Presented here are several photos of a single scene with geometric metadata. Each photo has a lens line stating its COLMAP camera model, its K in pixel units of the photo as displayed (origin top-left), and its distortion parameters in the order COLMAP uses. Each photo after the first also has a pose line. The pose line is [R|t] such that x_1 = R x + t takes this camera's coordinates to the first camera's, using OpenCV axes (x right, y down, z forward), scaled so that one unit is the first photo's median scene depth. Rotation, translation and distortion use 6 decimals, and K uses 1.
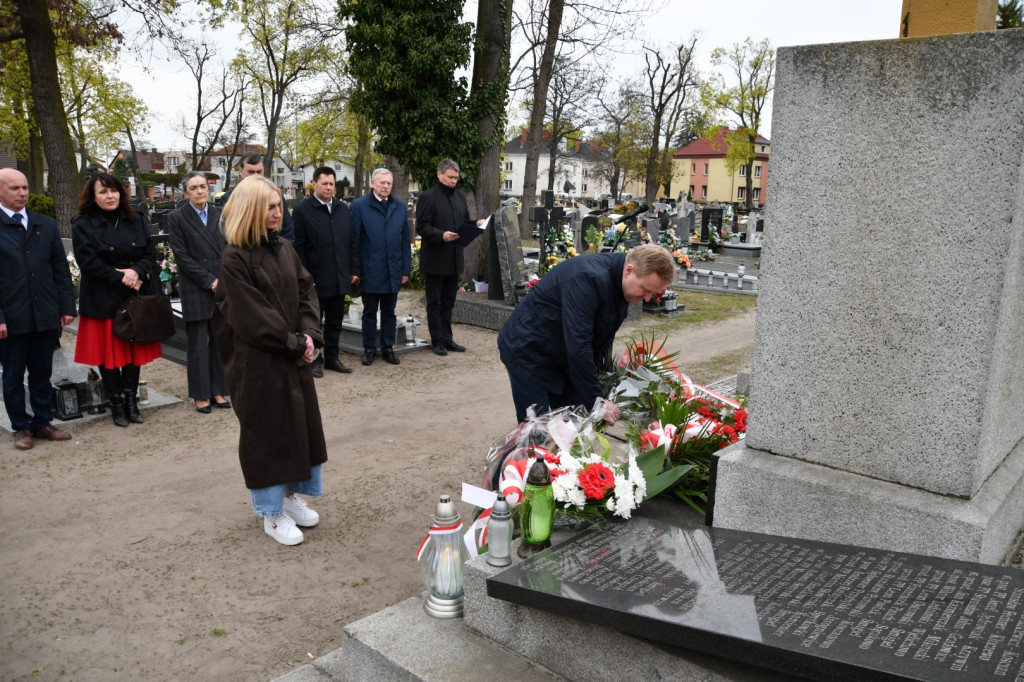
lens RADIAL K [[810.8, 0, 525.9], [0, 810.8, 359.1], [0, 0, 1]] dist [-0.140530, 0.111966]
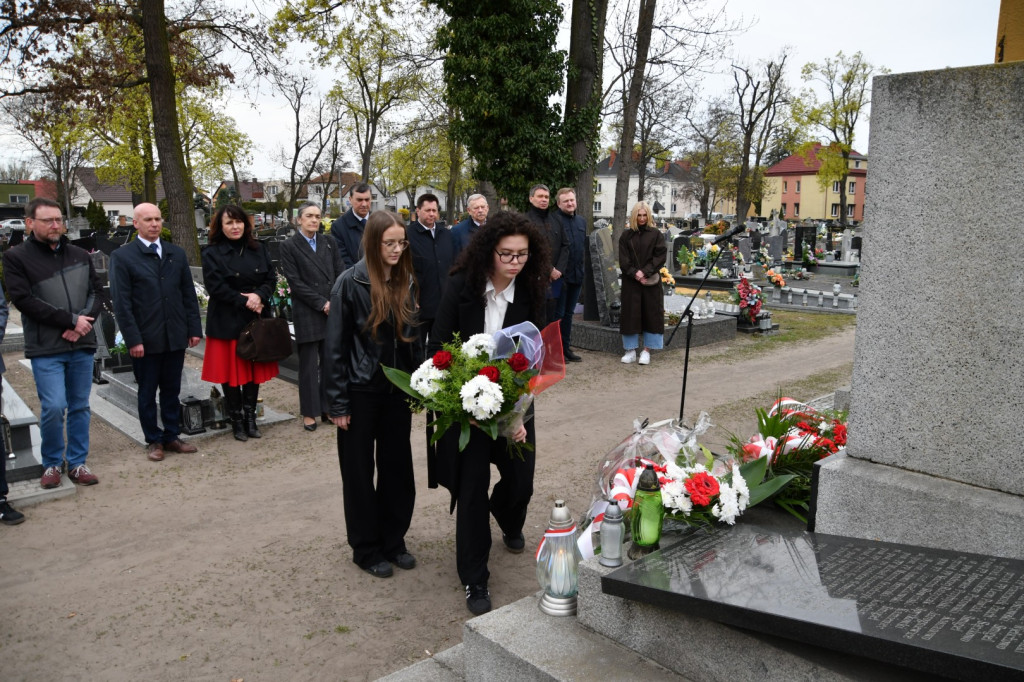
lens RADIAL K [[810.8, 0, 525.9], [0, 810.8, 359.1], [0, 0, 1]] dist [-0.140530, 0.111966]
pose [[0.993903, -0.004417, -0.110172, -0.004540], [0.001484, 0.999643, -0.026689, 0.001704], [0.110251, 0.026363, 0.993554, -0.013216]]
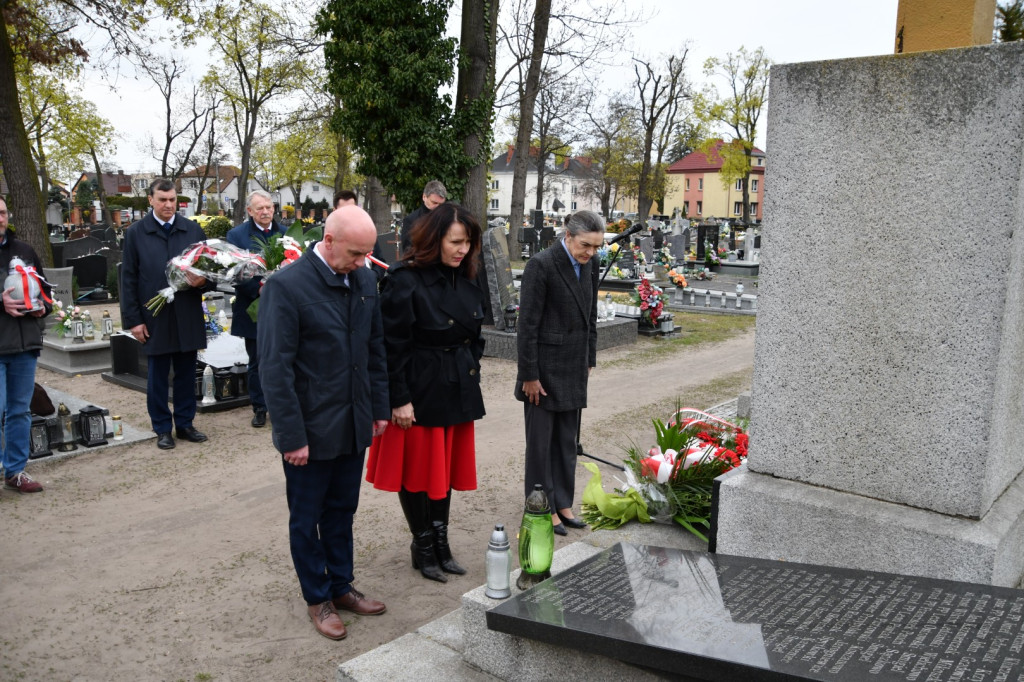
lens RADIAL K [[850.4, 0, 525.3], [0, 850.4, 360.1], [0, 0, 1]] dist [-0.123400, 0.140268]
pose [[0.999771, -0.018155, 0.011355, -0.001142], [0.018491, 0.999371, -0.030257, 0.000082], [-0.010799, 0.030460, 0.999478, -0.004983]]
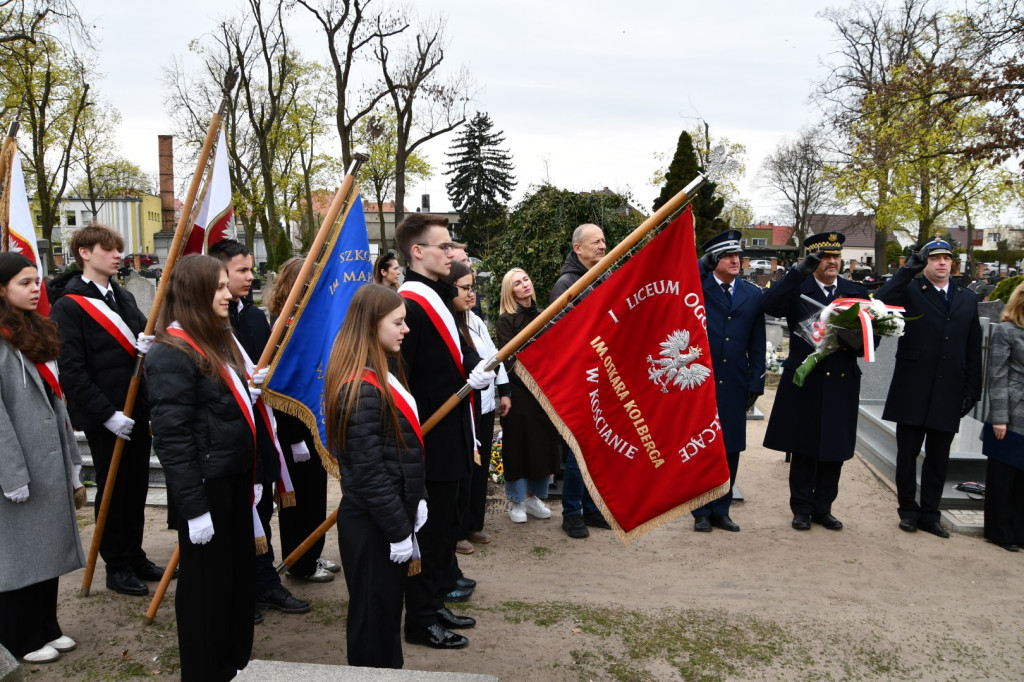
lens RADIAL K [[809.6, 0, 520.2], [0, 809.6, 359.8], [0, 0, 1]] dist [-0.140713, 0.111277]
pose [[0.602460, 0.084418, -0.793672, -0.199679], [-0.156855, 0.987522, -0.014029, 0.030692], [0.782584, 0.132943, 0.608184, -0.209789]]
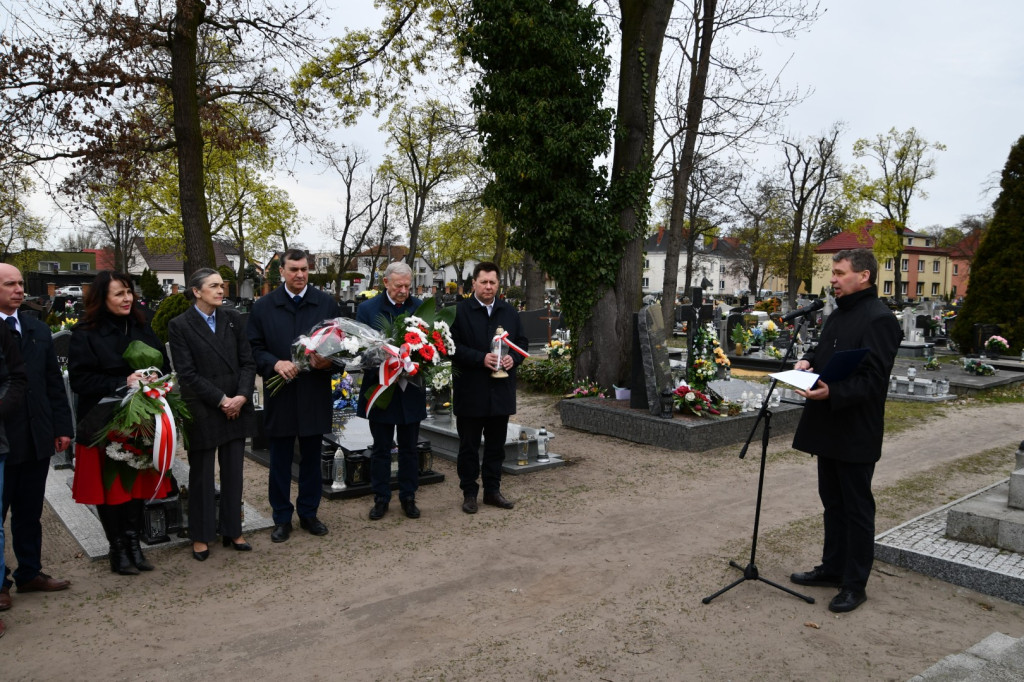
lens RADIAL K [[810.0, 0, 522.6], [0, 810.0, 359.7], [0, 0, 1]] dist [-0.145579, 0.120759]
pose [[0.985384, 0.001306, -0.170341, -0.008239], [-0.021446, 0.992966, -0.116444, -0.013985], [0.168990, 0.118395, 0.978481, 0.069245]]
